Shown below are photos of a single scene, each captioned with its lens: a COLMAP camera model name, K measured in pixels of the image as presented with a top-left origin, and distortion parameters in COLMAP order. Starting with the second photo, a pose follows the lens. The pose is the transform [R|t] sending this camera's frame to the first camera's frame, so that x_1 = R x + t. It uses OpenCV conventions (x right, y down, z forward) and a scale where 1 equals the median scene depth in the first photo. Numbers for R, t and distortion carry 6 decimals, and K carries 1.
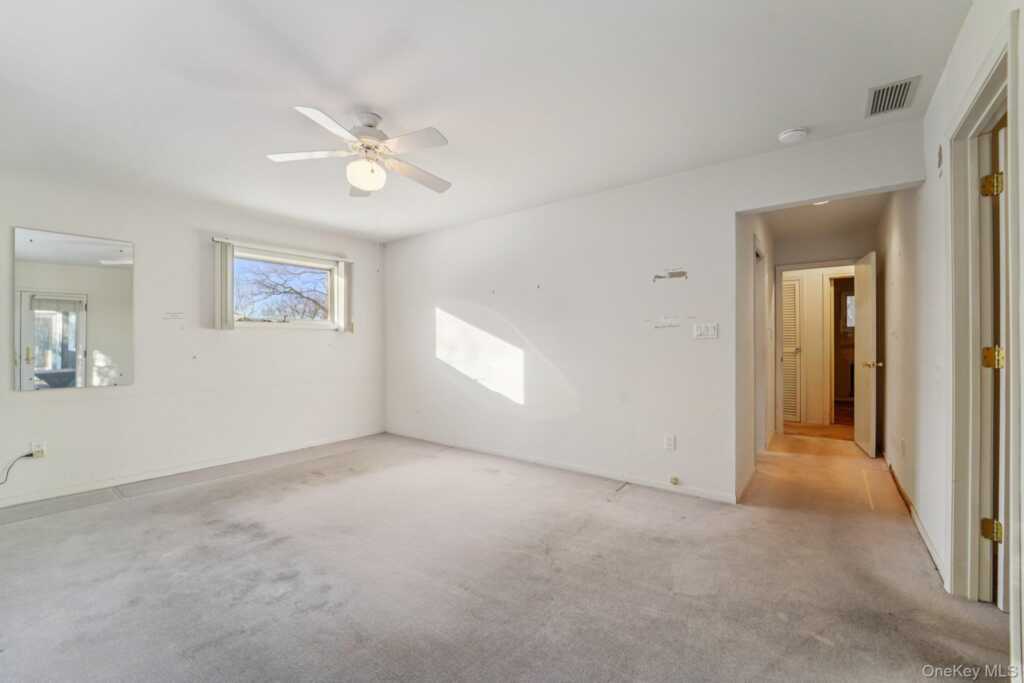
lens RADIAL K [[420.6, 0, 513.3], [0, 420.6, 338.7], [0, 0, 1]] dist [-0.019933, -0.002355]
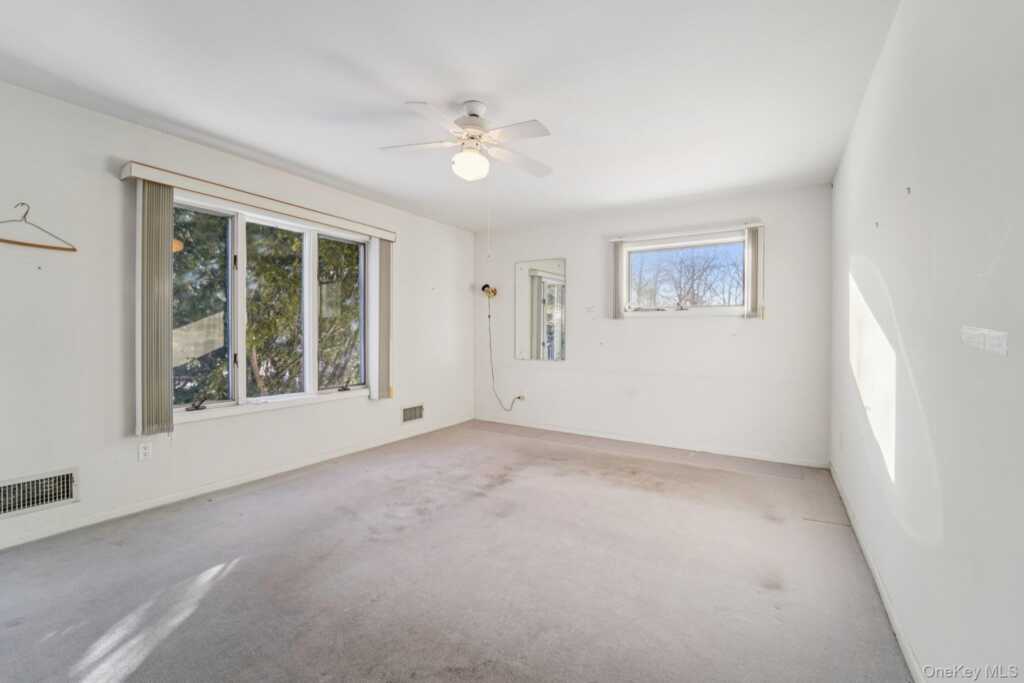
lens RADIAL K [[420.6, 0, 513.5], [0, 420.6, 336.6], [0, 0, 1]] dist [-0.019933, -0.002355]
pose [[0.090796, 0.012974, -0.995785, 0.508276], [0.002894, 0.999907, 0.013292, 0.008969], [0.995865, -0.004089, 0.090750, 0.773535]]
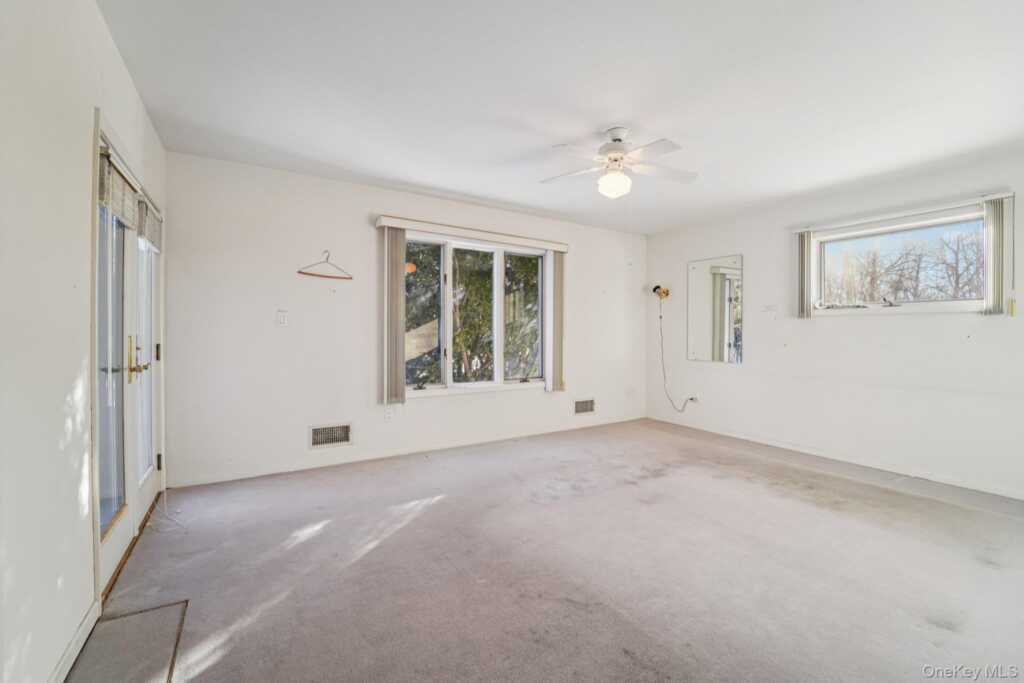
lens RADIAL K [[420.6, 0, 517.3], [0, 420.6, 335.4], [0, 0, 1]] dist [-0.019933, -0.002355]
pose [[-0.353074, 0.008227, -0.935559, 0.615881], [0.003378, 0.999966, 0.007518, 0.009787], [0.935589, -0.000505, -0.353089, 0.883078]]
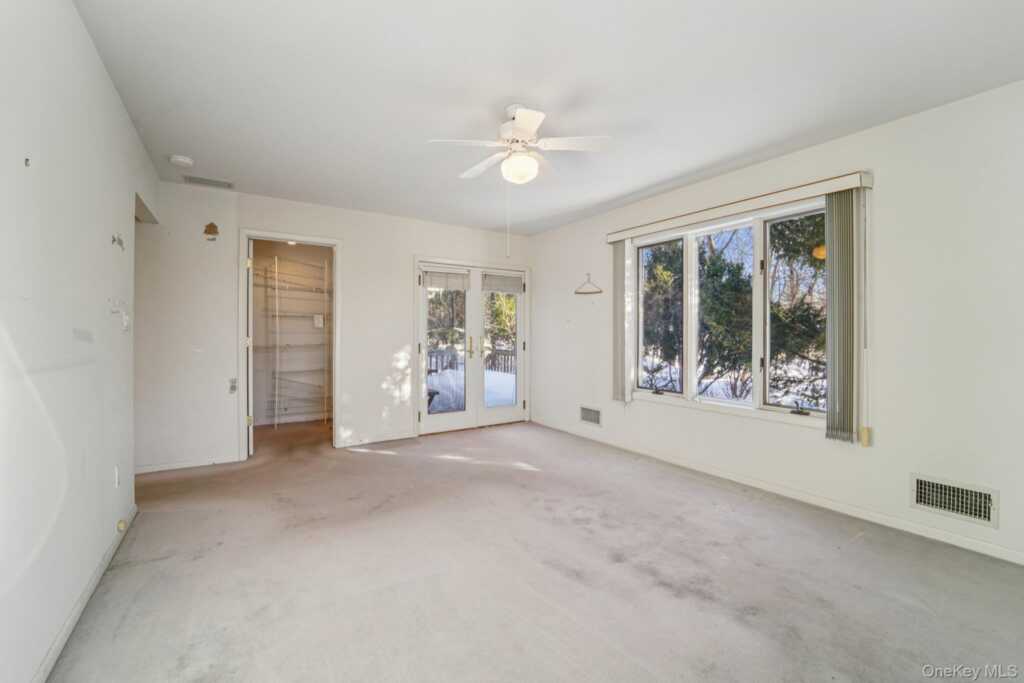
lens RADIAL K [[420.6, 0, 521.8], [0, 420.6, 332.1], [0, 0, 1]] dist [-0.019933, -0.002355]
pose [[-0.949155, -0.008360, 0.314699, -0.504893], [-0.016025, 0.999634, -0.021779, 0.033299], [-0.314402, -0.025715, -0.948942, 1.479219]]
